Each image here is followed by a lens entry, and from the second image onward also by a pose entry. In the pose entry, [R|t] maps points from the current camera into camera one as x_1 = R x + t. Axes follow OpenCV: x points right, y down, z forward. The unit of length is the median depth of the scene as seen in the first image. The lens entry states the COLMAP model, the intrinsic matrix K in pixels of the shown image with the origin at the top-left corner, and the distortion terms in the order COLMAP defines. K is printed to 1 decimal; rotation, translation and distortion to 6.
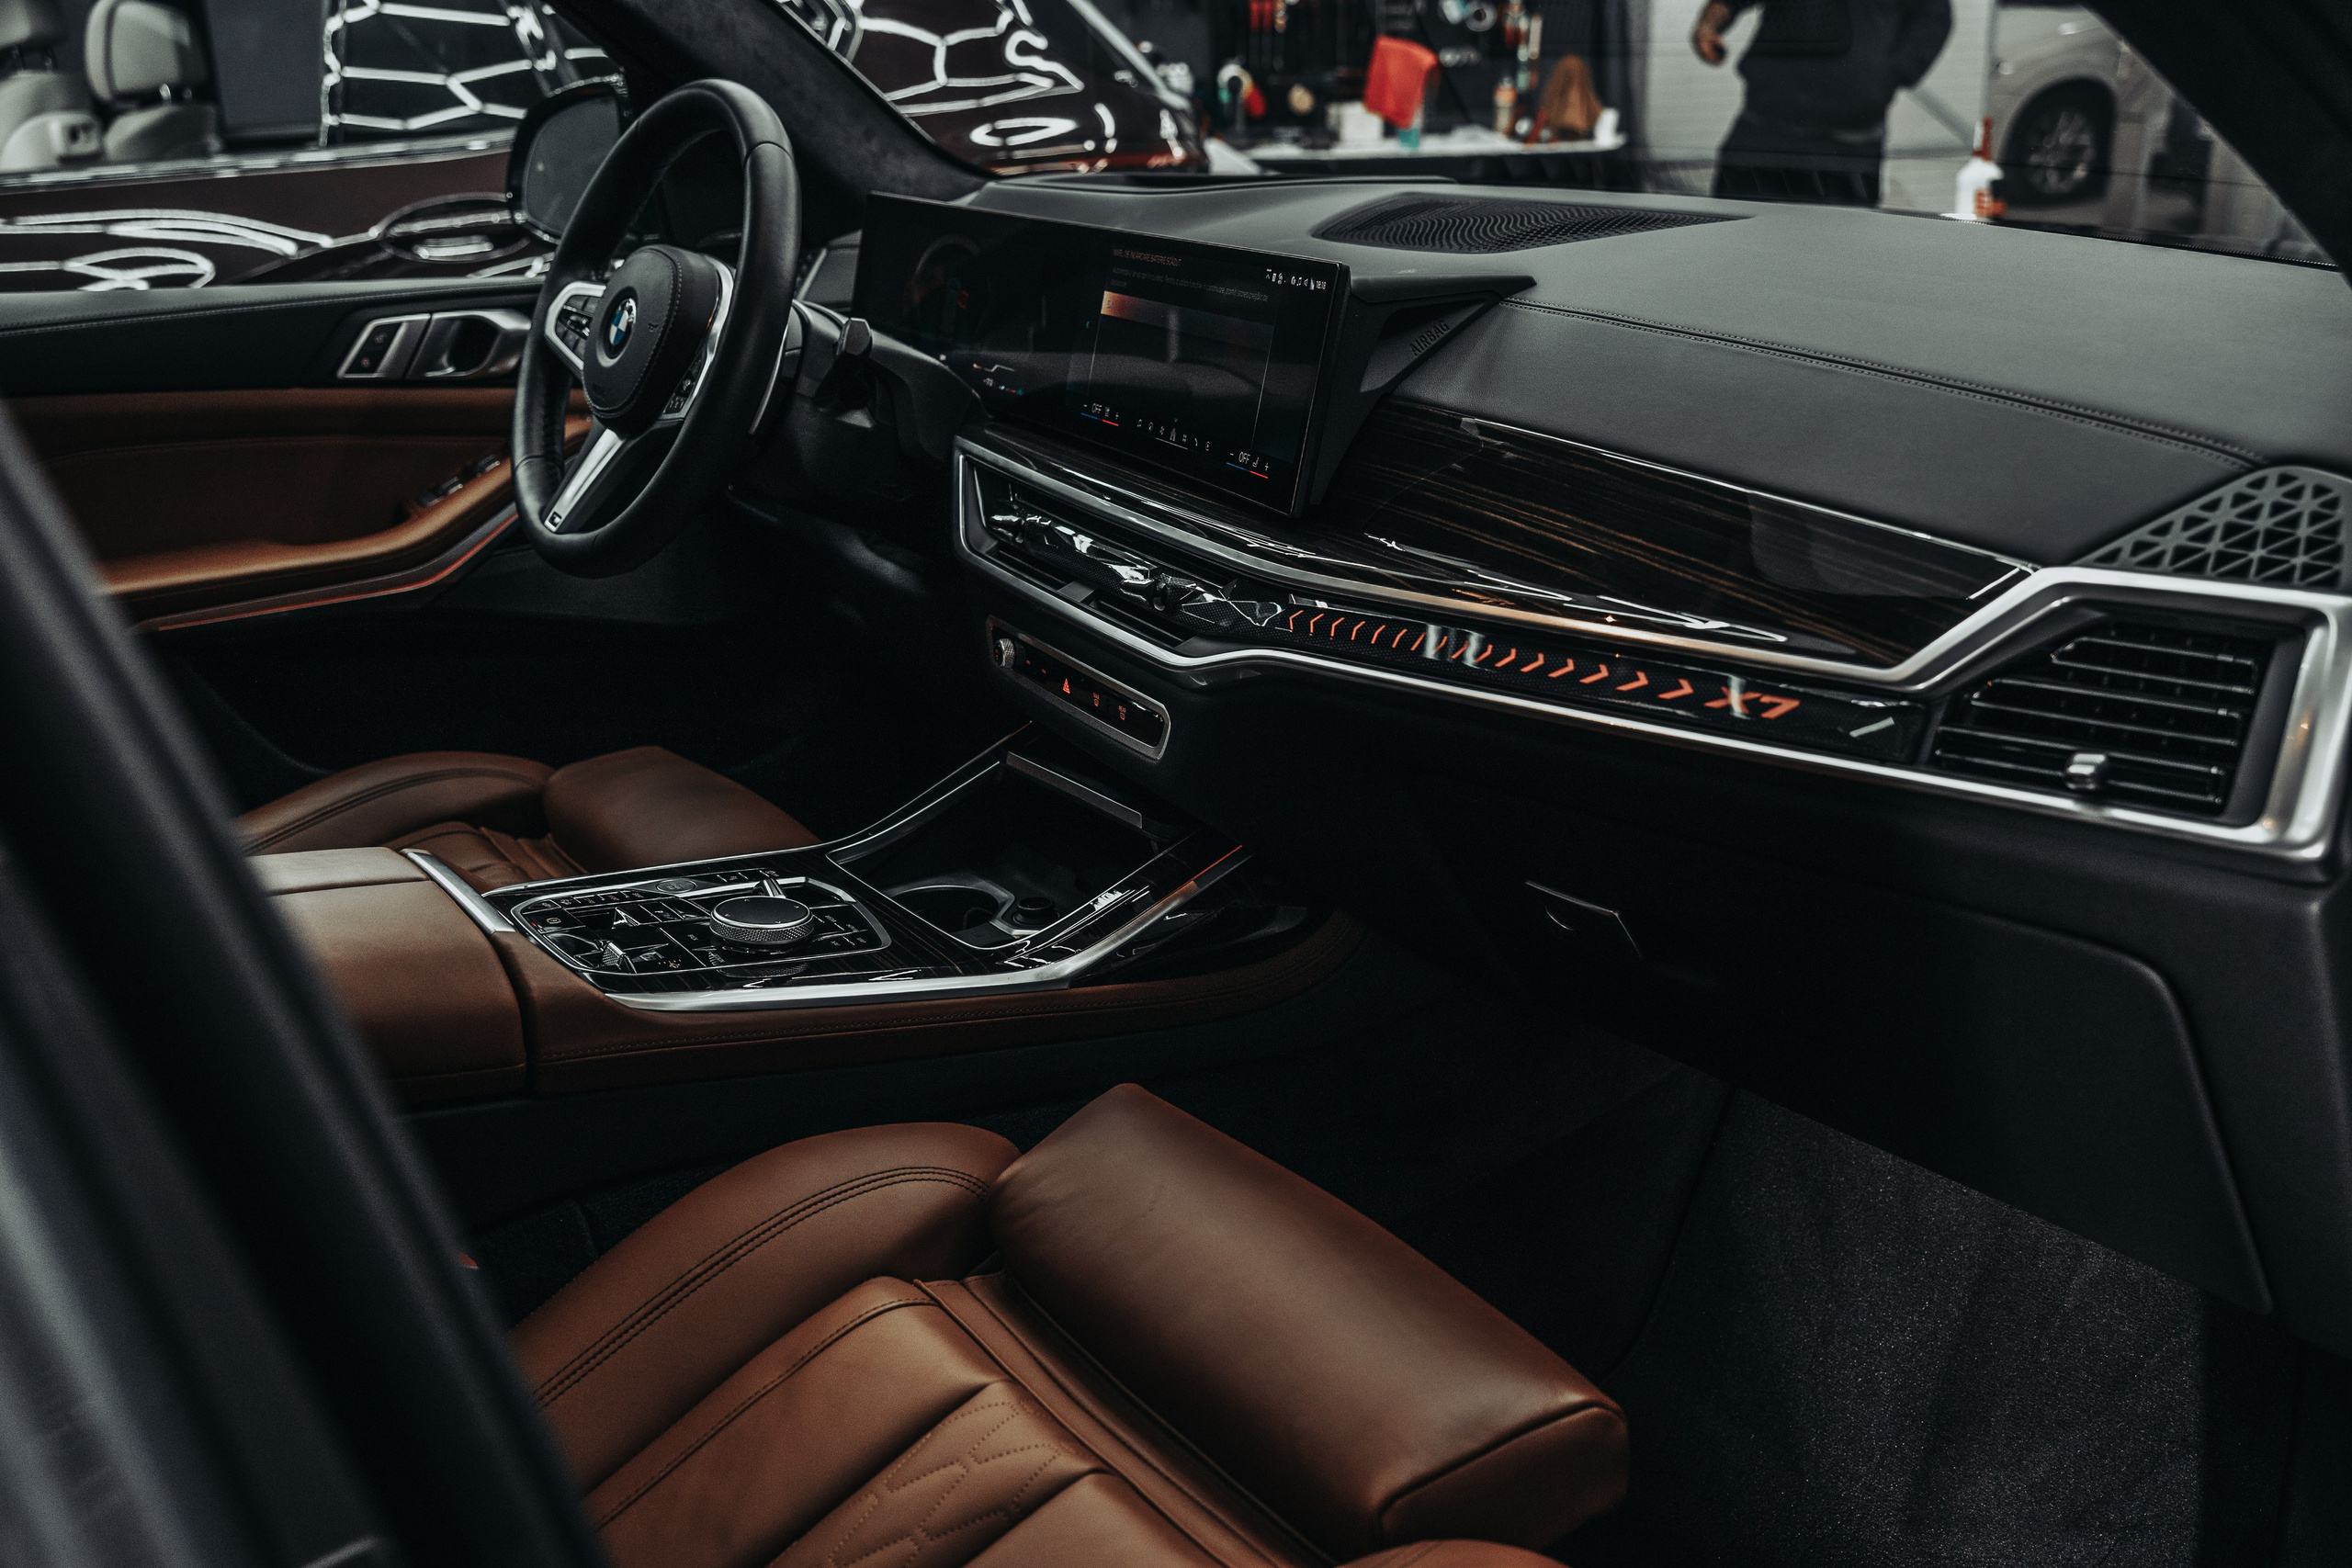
lens RADIAL K [[2293.9, 0, 1173.8], [0, 2293.9, 783.1], [0, 0, 1]] dist [-0.024725, 0.000000]
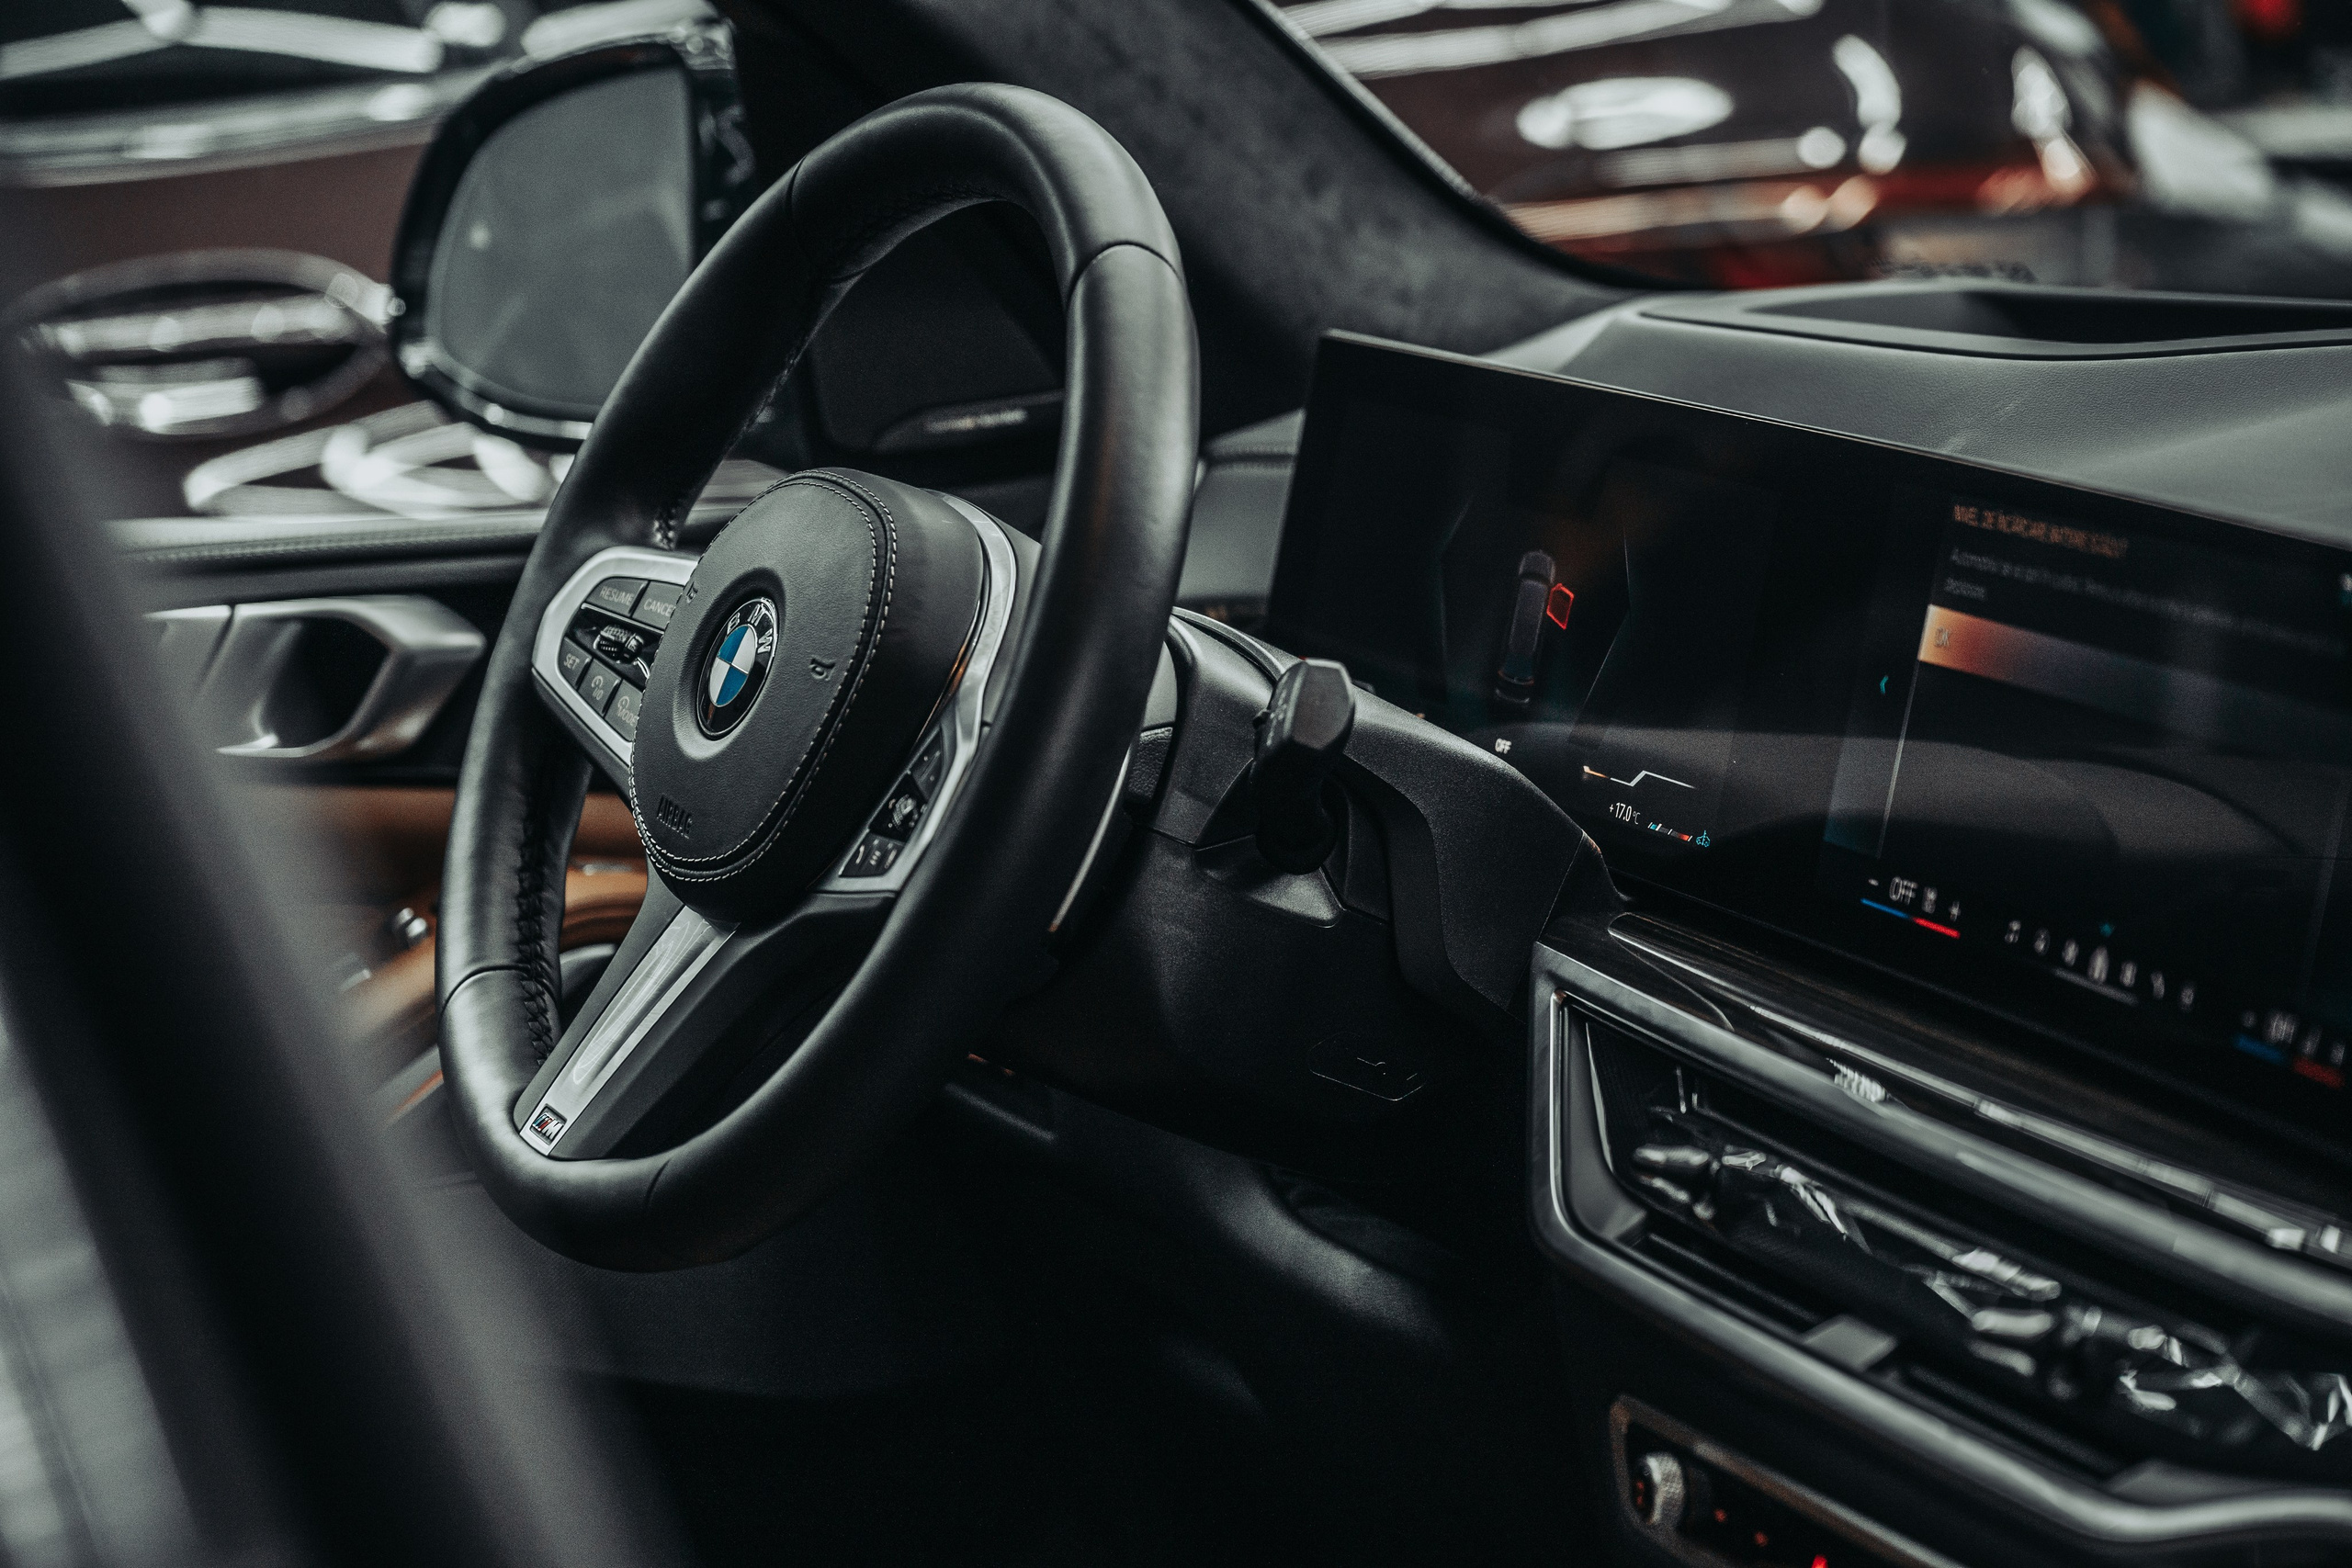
lens RADIAL K [[6560.8, 0, 1177.2], [0, 6560.8, 787.6], [0, 0, 1]] dist [0.050480, 0.000000]
pose [[0.991803, 0.019830, -0.126229, -0.013550], [-0.040456, 0.985795, -0.163010, 0.011484], [0.121204, 0.166781, 0.978516, -0.138601]]
